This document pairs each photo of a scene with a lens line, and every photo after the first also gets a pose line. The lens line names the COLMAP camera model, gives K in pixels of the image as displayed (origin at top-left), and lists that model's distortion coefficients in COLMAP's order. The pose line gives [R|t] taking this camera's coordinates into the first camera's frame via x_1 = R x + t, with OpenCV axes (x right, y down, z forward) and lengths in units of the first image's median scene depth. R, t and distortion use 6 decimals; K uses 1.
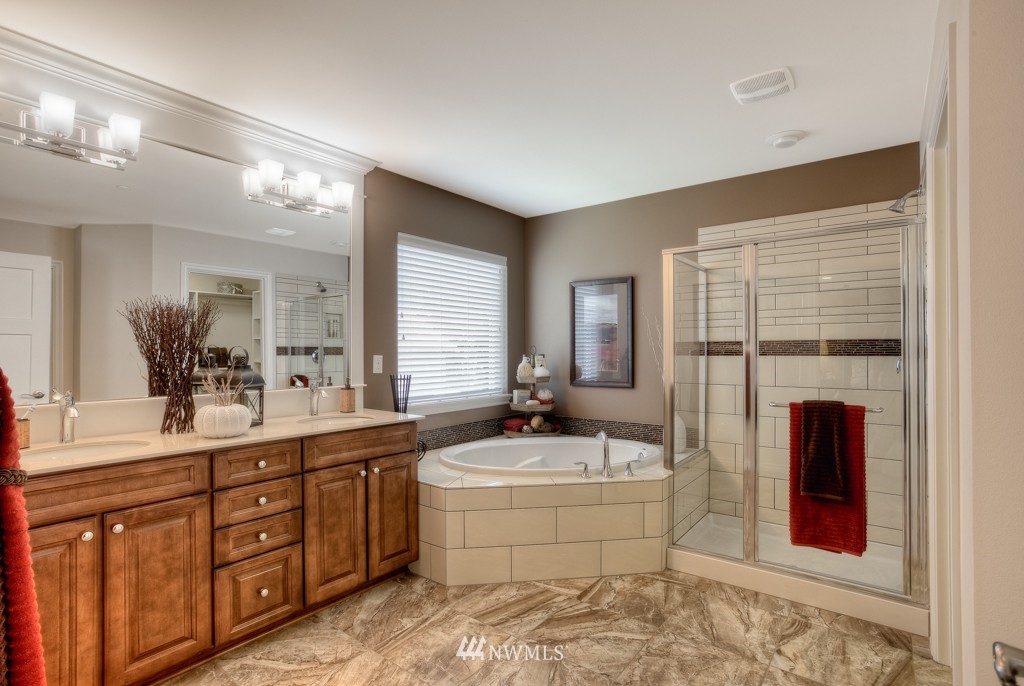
lens RADIAL K [[501.0, 0, 512.0], [0, 501.0, 343.0], [0, 0, 1]] dist [0.002145, 0.000549]
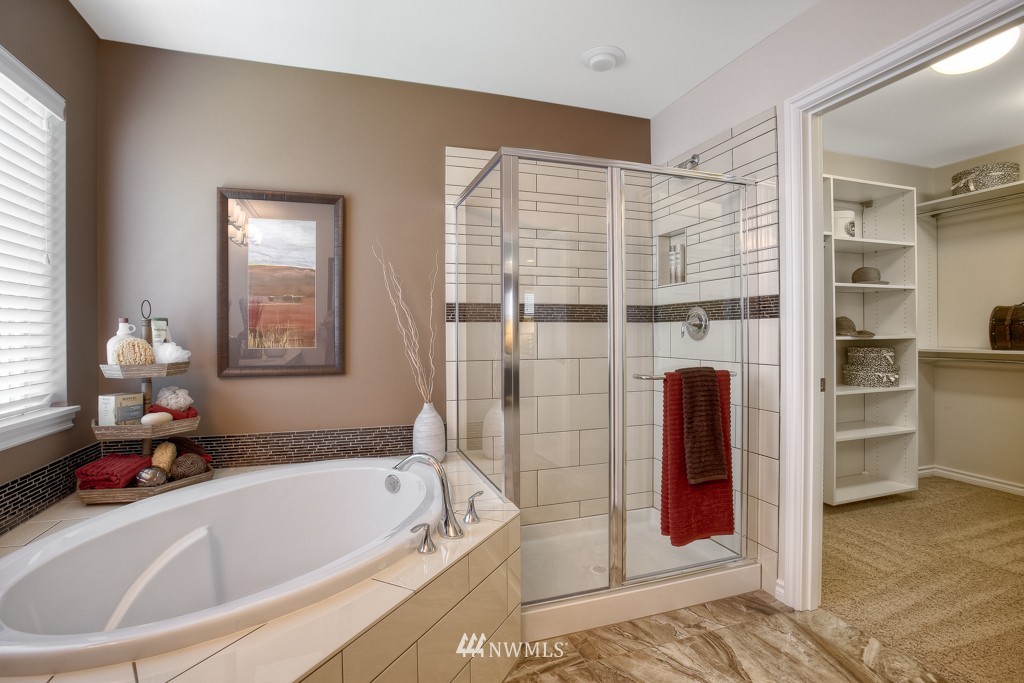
lens RADIAL K [[498.5, 0, 513.7], [0, 498.5, 333.0], [0, 0, 1]] dist [-0.045501, 0.000403]
pose [[0.560857, -0.000232, 0.827913, -0.152026], [-0.010232, 0.999922, 0.007212, 0.031533], [-0.827850, -0.012516, 0.560810, 0.469332]]
